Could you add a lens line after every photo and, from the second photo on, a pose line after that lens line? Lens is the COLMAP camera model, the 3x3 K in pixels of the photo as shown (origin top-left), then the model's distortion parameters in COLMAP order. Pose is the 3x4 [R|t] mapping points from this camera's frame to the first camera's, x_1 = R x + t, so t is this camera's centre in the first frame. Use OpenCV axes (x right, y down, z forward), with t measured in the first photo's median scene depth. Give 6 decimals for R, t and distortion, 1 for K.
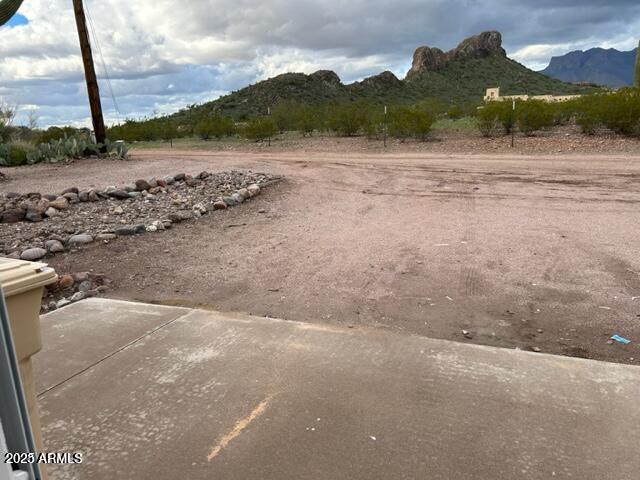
lens RADIAL K [[484.1, 0, 320.6], [0, 484.1, 240.3], [0, 0, 1]] dist [0.063456, -0.070518]
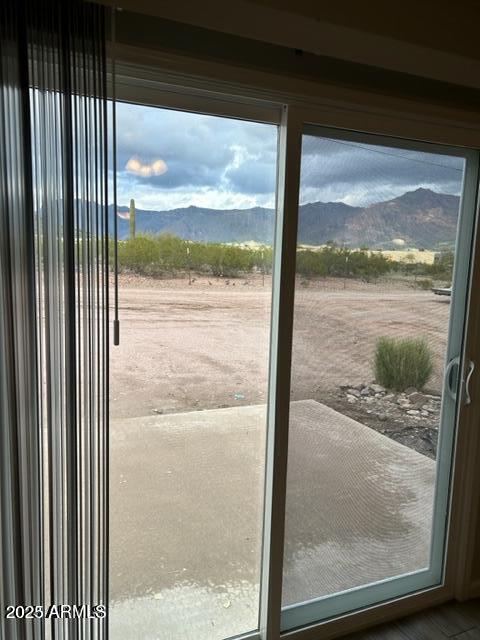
lens RADIAL K [[484.1, 0, 239.3], [0, 484.1, 320.7], [0, 0, 1]] dist [0.063456, -0.070518]
pose [[0.680314, -0.025750, 0.732468, -0.516110], [0.107752, 0.992037, -0.065205, 0.053745], [-0.724957, 0.123285, 0.677671, -0.111087]]
